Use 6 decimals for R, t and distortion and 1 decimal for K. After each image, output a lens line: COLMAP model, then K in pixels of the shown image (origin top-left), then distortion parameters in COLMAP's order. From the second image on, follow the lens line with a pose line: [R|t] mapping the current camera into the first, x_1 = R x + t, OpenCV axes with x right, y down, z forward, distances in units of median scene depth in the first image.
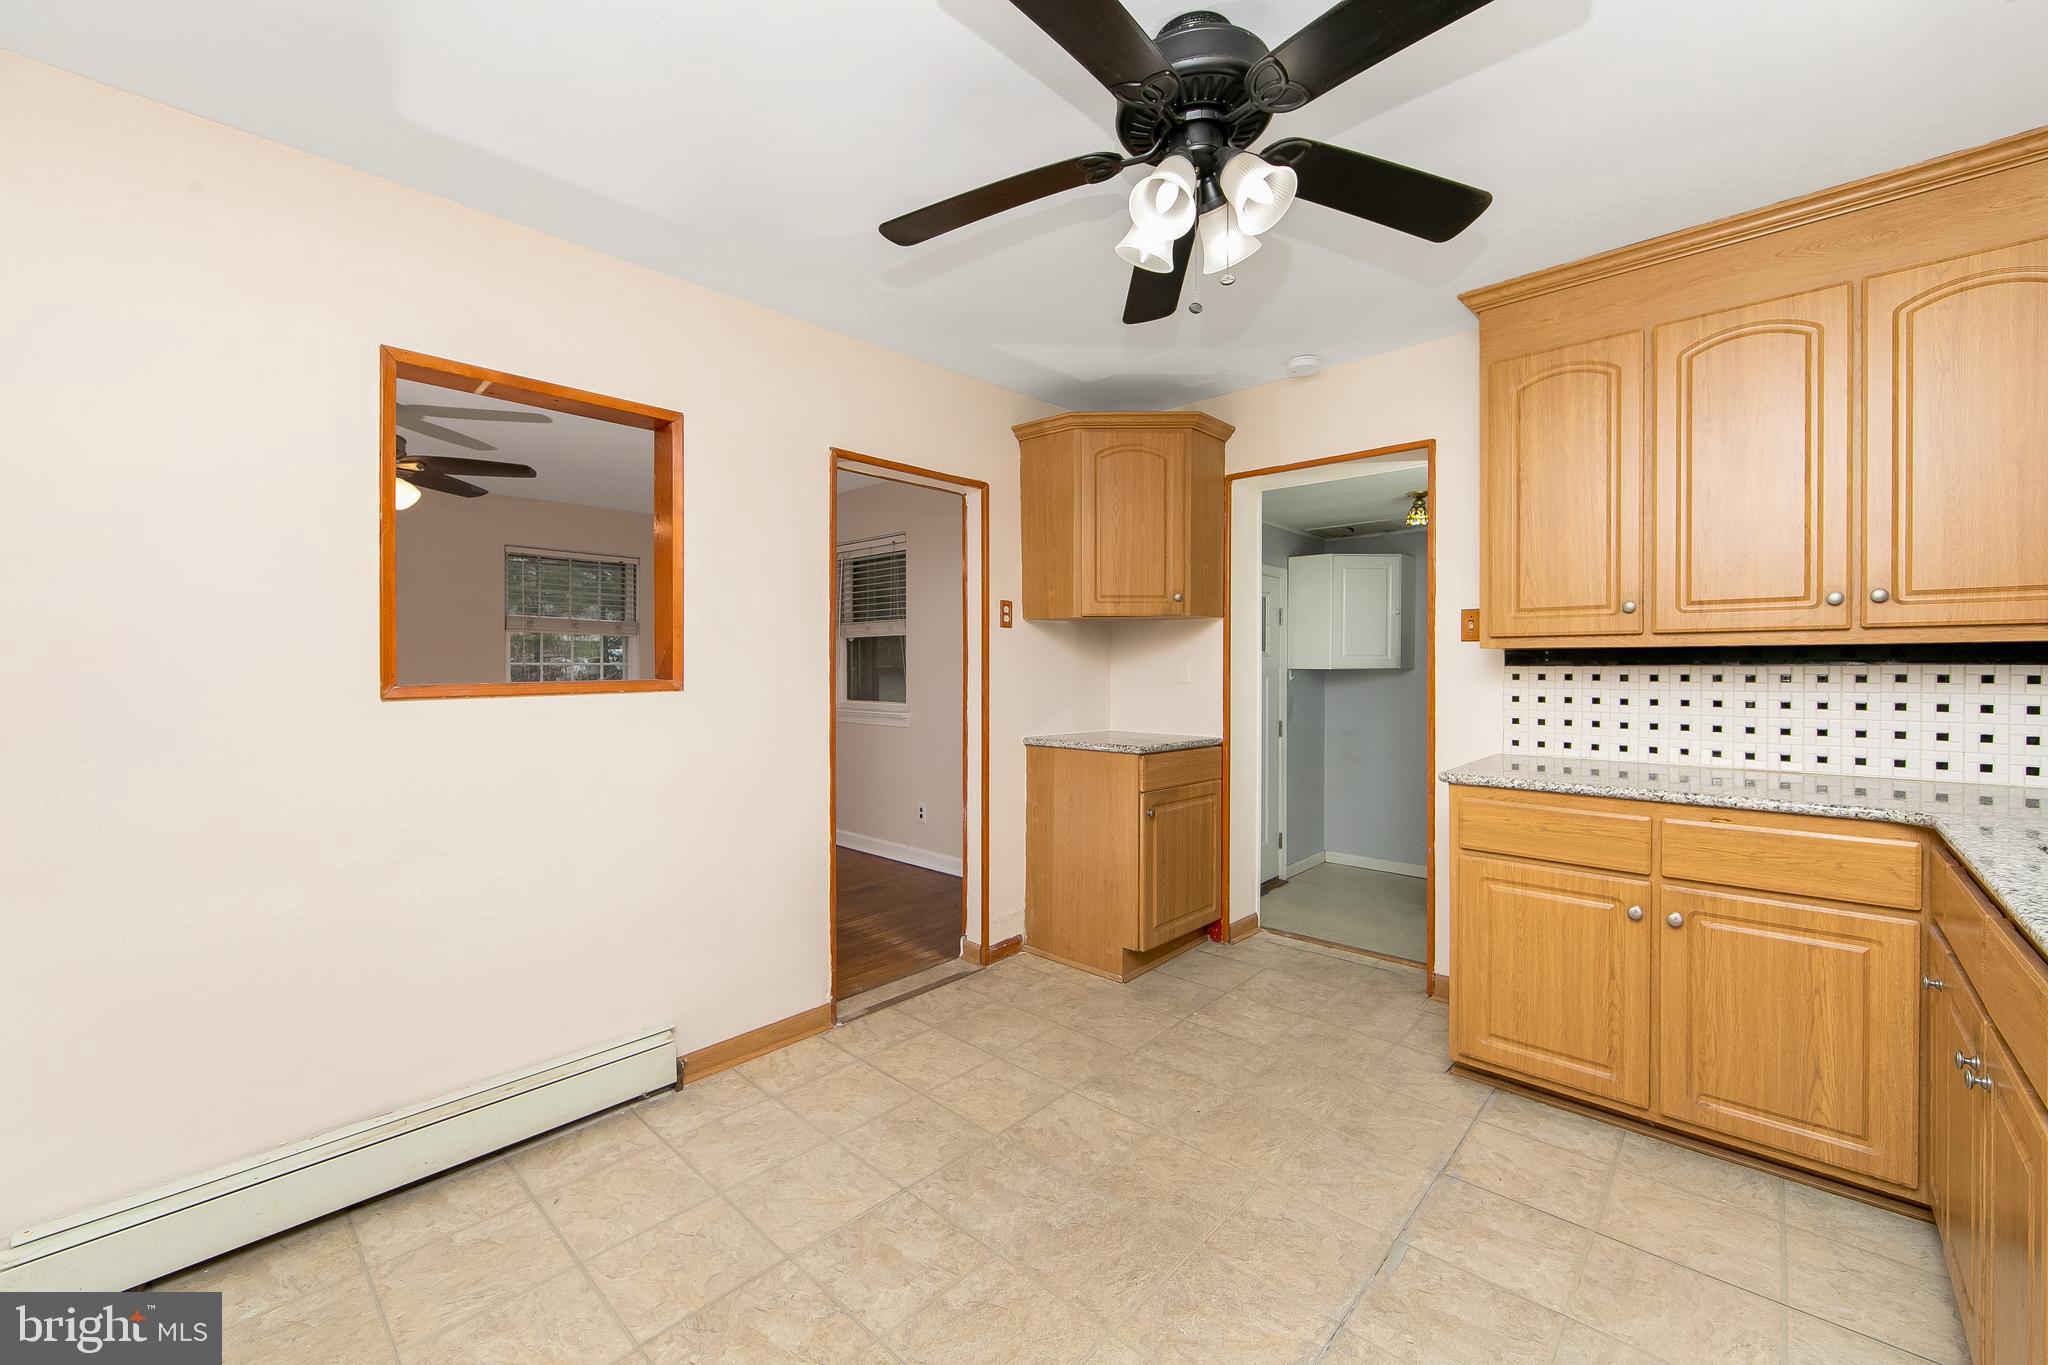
lens RADIAL K [[803.8, 0, 1024.0], [0, 803.8, 682.5], [0, 0, 1]] dist [0.001254, 0.000141]
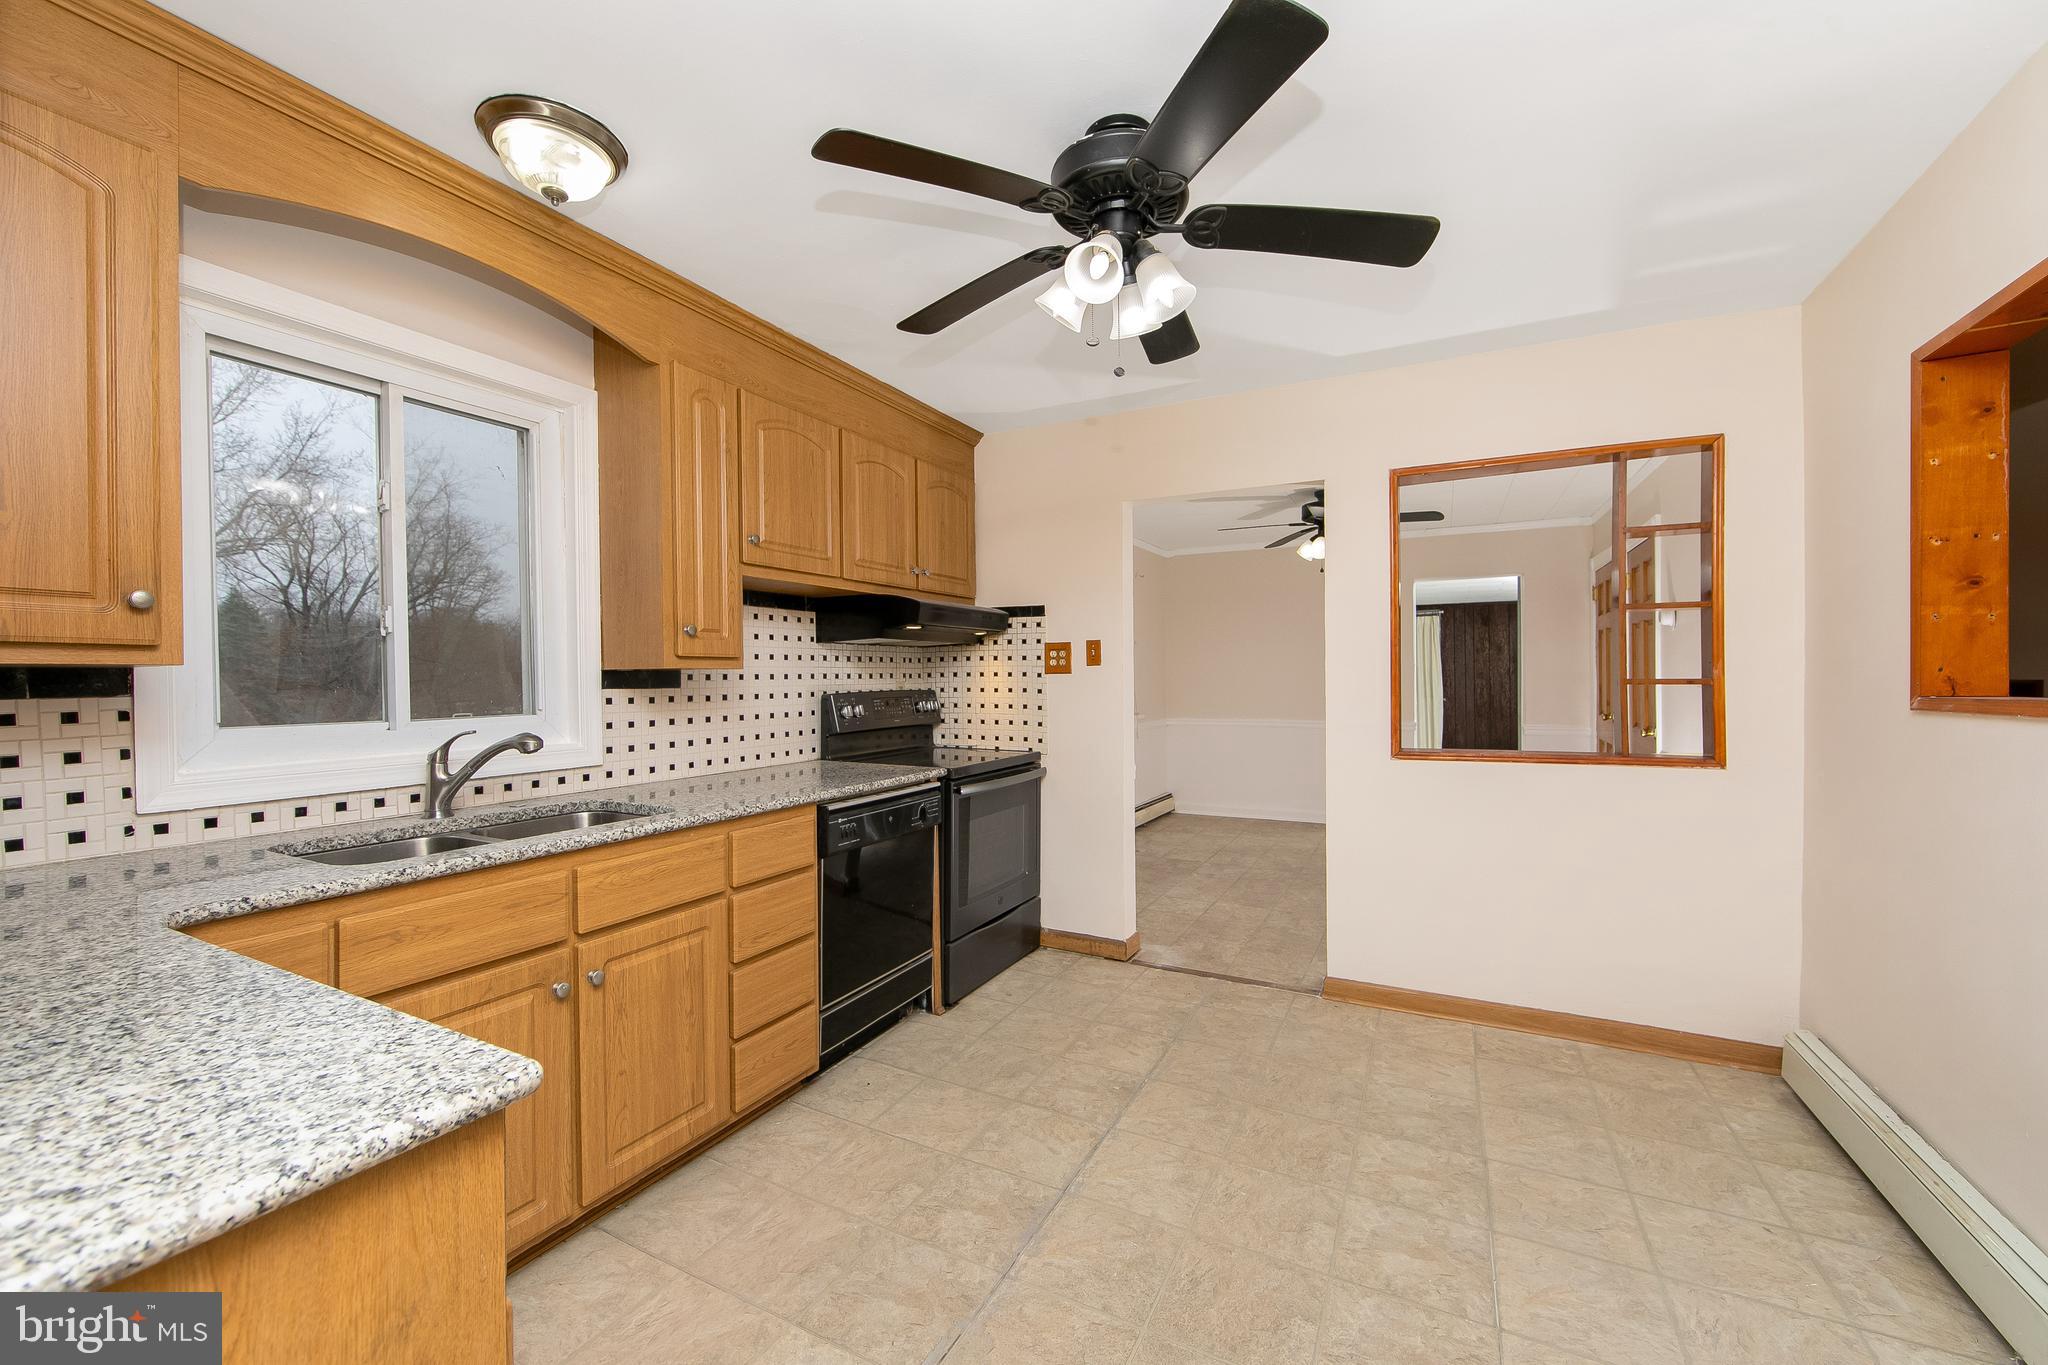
lens RADIAL K [[803.8, 0, 1024.0], [0, 803.8, 682.5], [0, 0, 1]] dist [0.001254, 0.000141]
pose [[-0.965408, 0.005640, -0.260684, 0.589492], [0.002329, 0.999913, 0.013006, -0.034400], [0.260734, 0.011948, -0.965337, 1.870879]]
